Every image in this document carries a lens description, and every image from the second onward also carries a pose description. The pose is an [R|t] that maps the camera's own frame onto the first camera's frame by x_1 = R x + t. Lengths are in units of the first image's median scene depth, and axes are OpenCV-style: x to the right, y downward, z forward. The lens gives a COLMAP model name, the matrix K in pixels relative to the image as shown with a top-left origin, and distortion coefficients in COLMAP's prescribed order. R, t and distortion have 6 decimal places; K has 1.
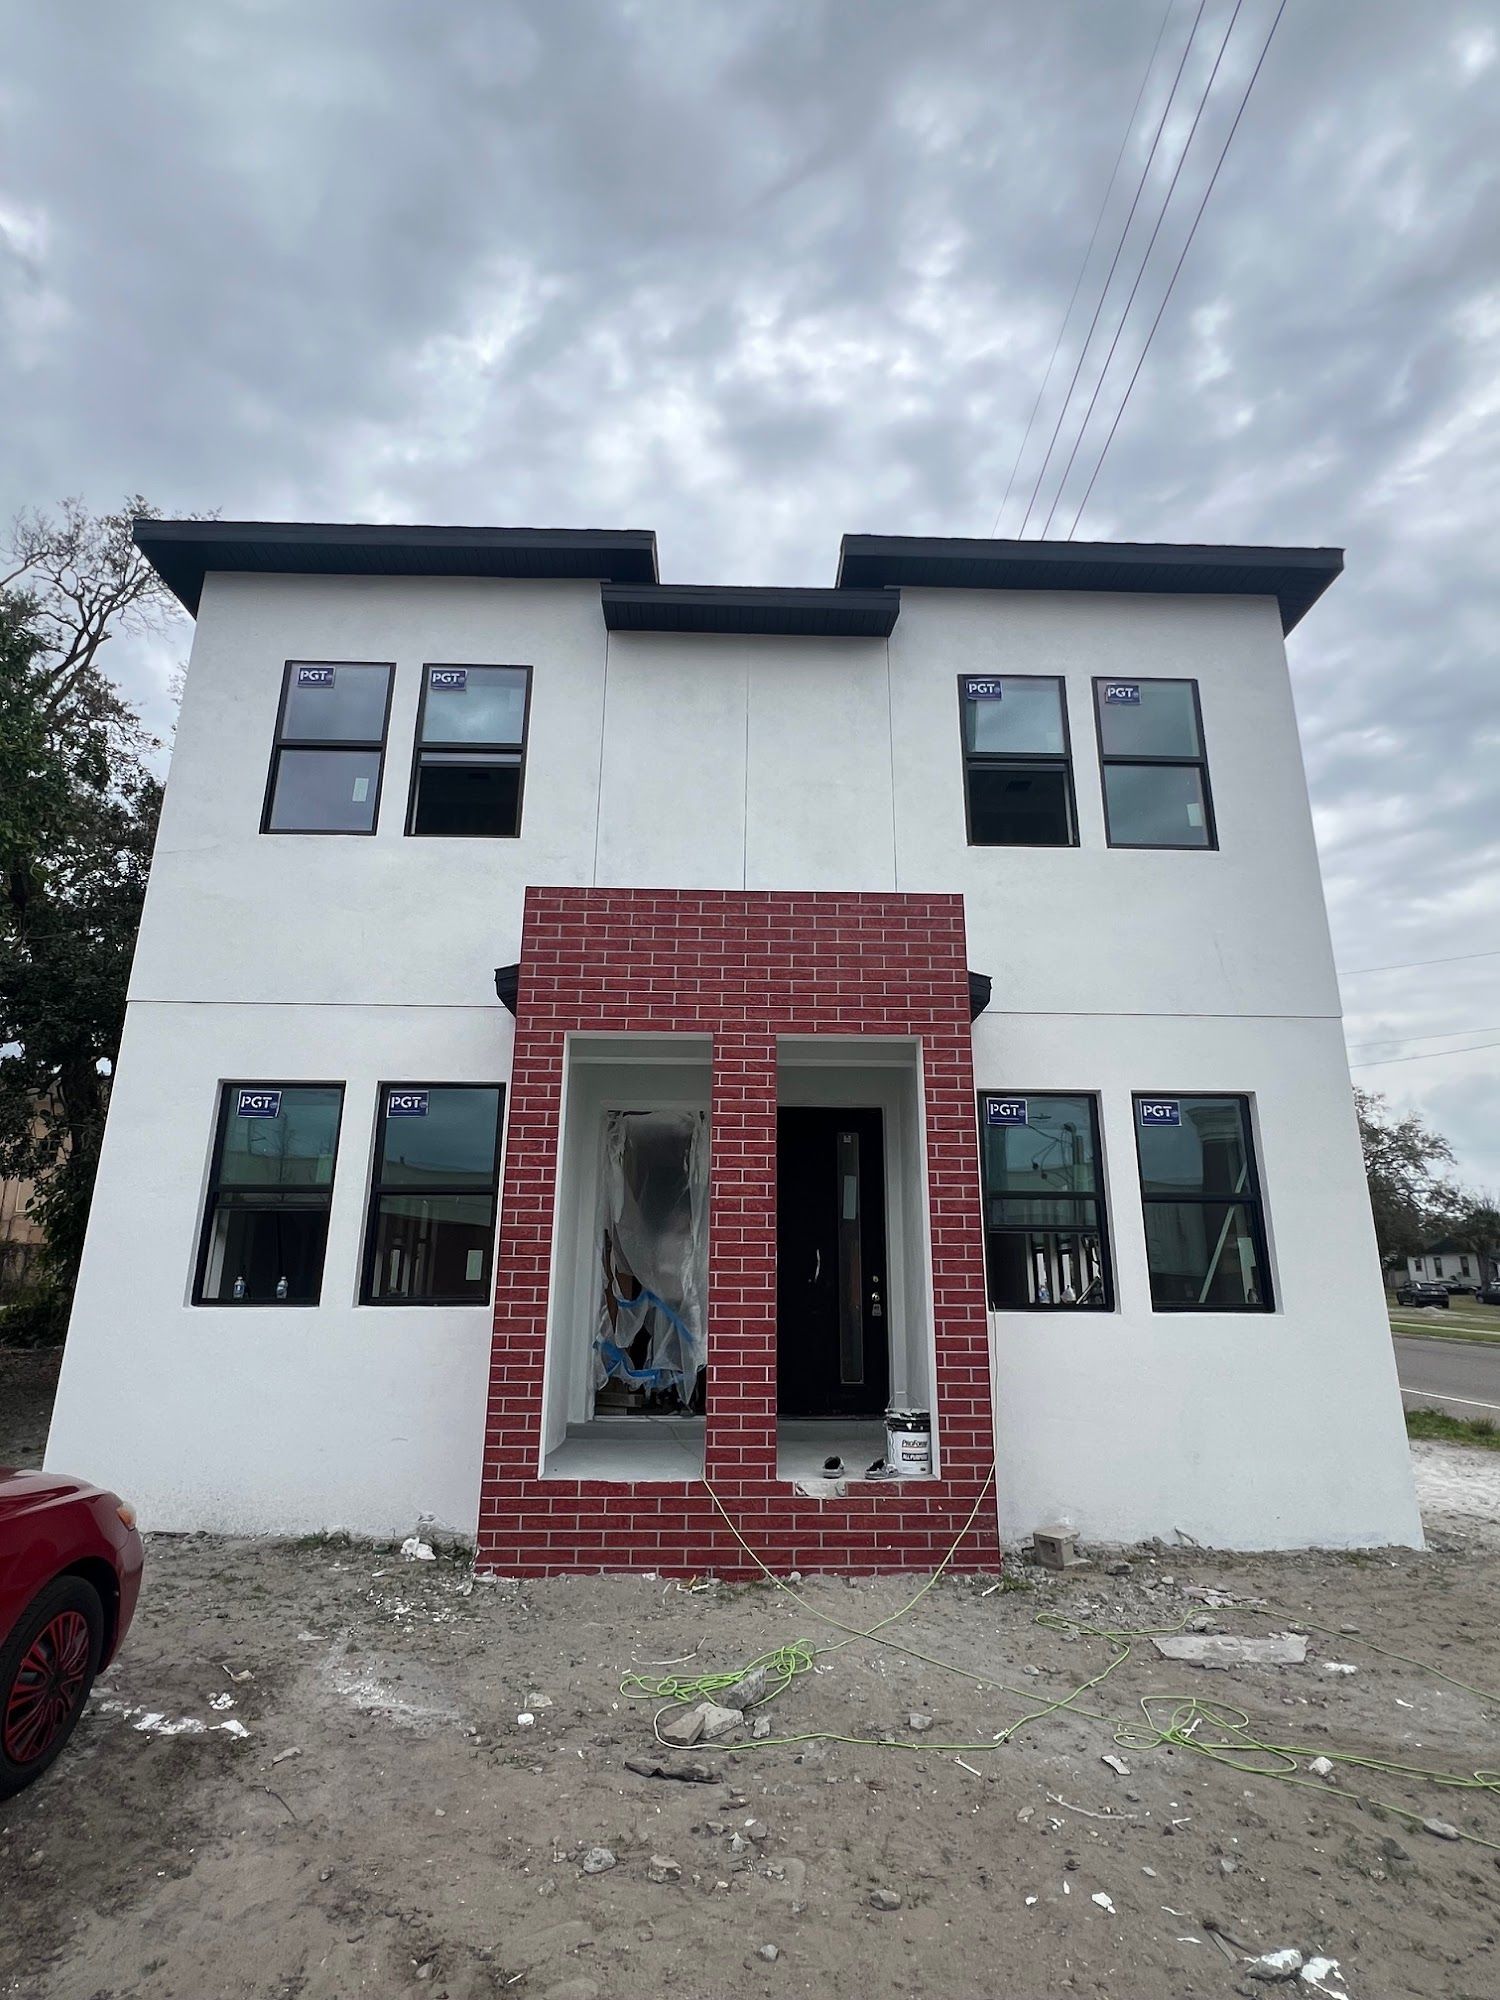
lens RADIAL K [[1057.0, 0, 751.8], [0, 1057.0, 995.1], [0, 0, 1]] dist [-0.009805, 0.003143]
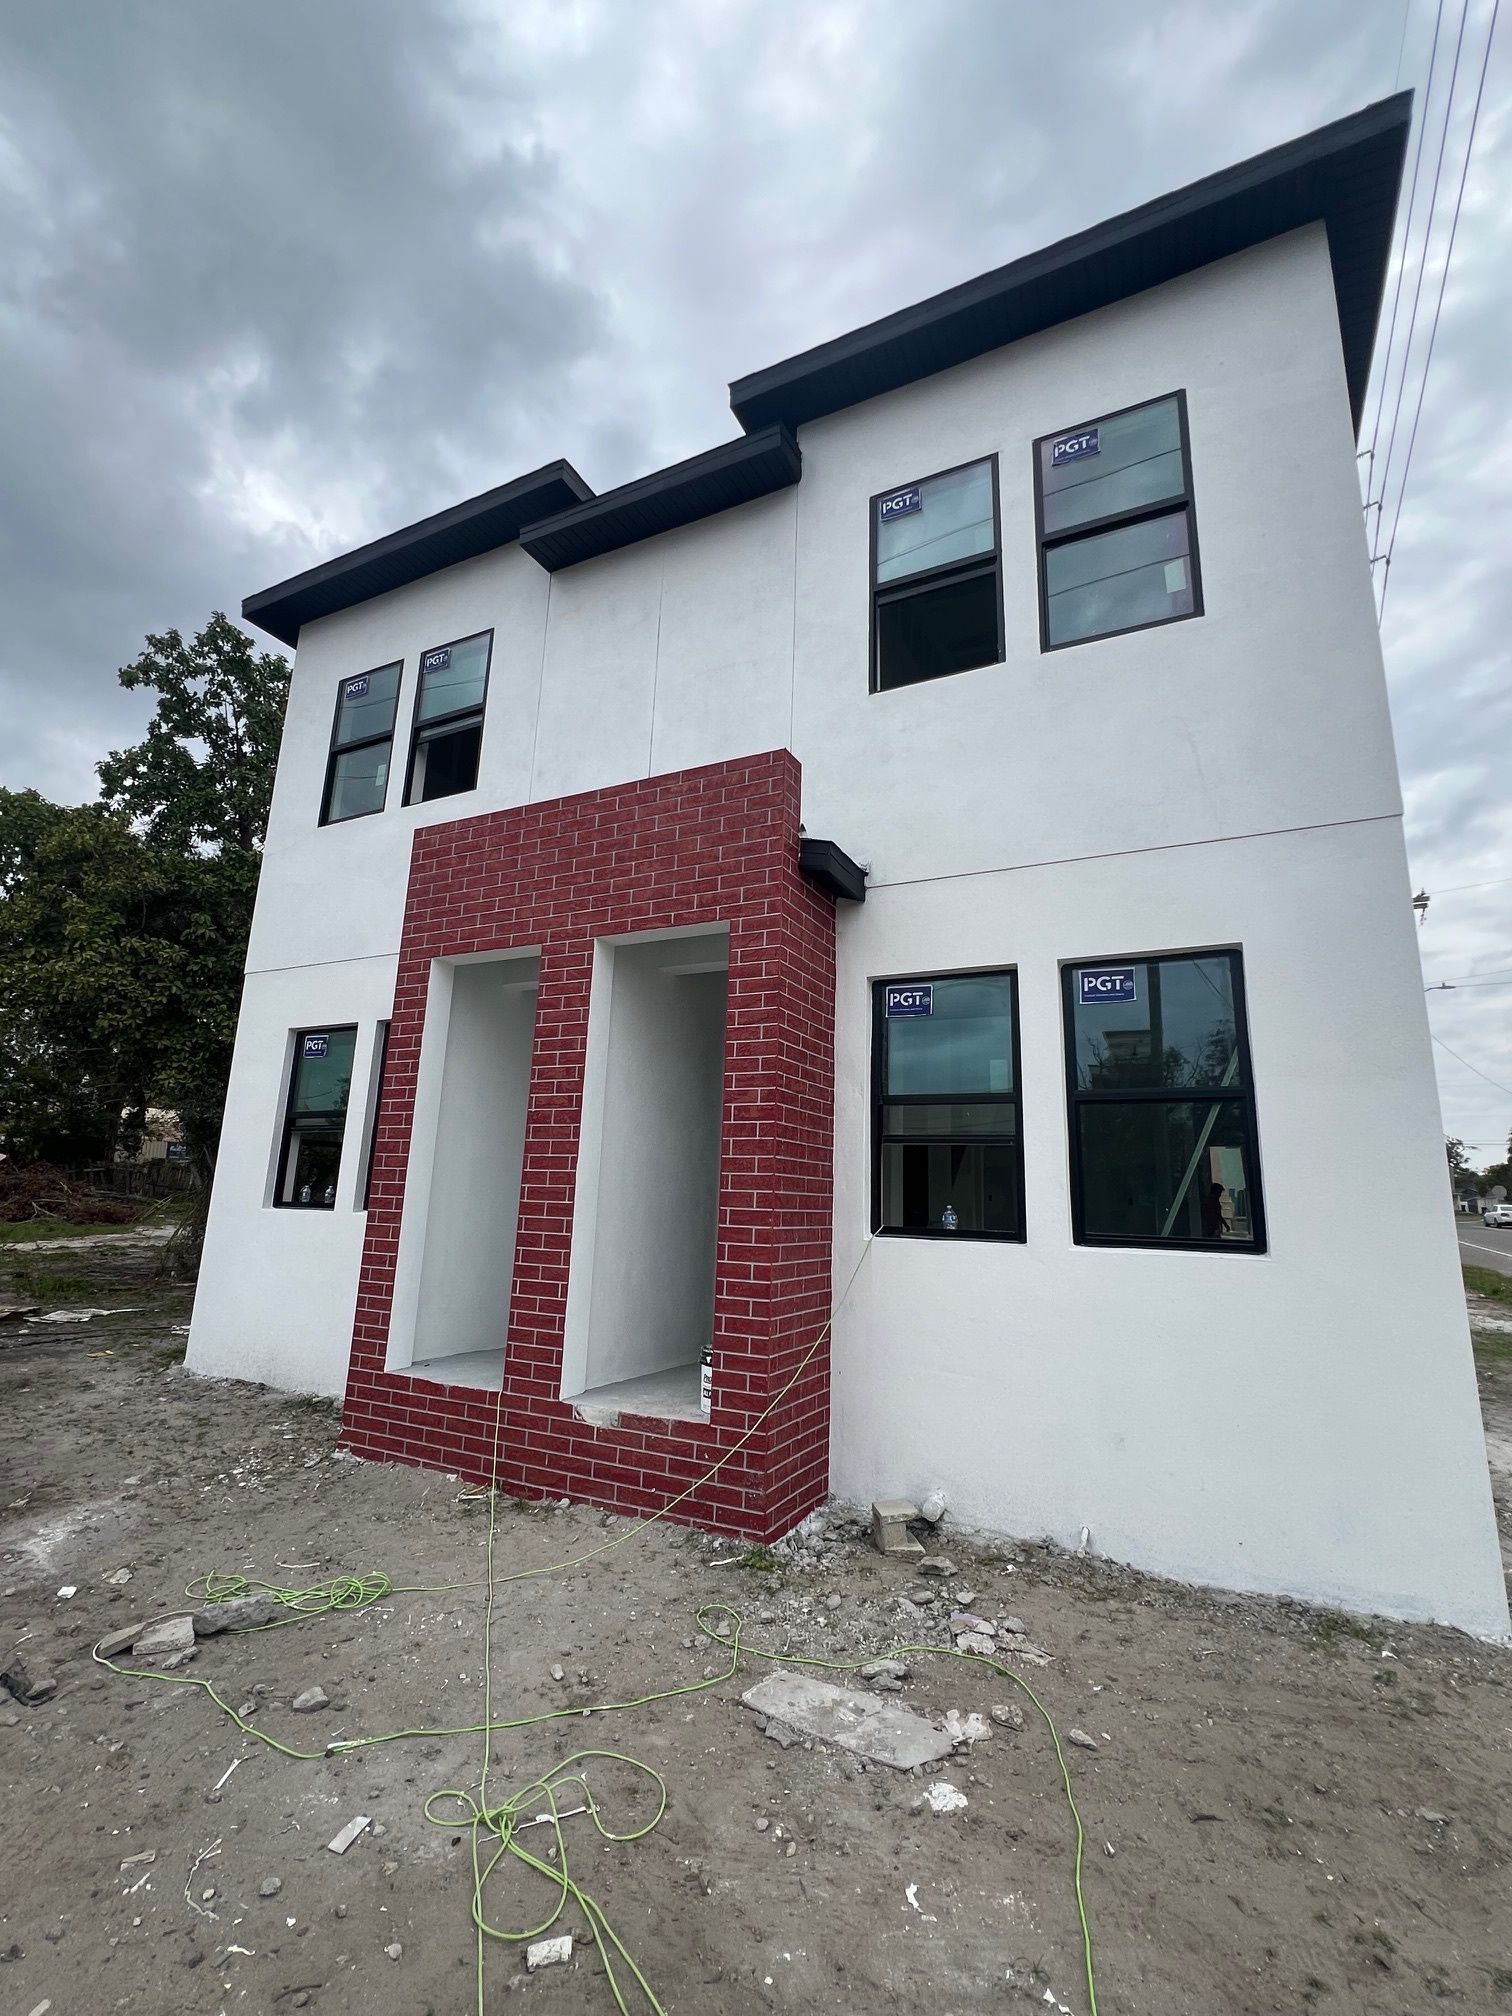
lens RADIAL K [[912.4, 0, 758.2], [0, 912.4, 1006.5], [0, 0, 1]] dist [-0.005408, 0.000136]
pose [[0.872804, -0.082509, -0.481045, 0.532613], [0.109991, 0.993505, 0.029160, 0.088899], [0.475515, -0.078362, 0.876211, 0.343283]]
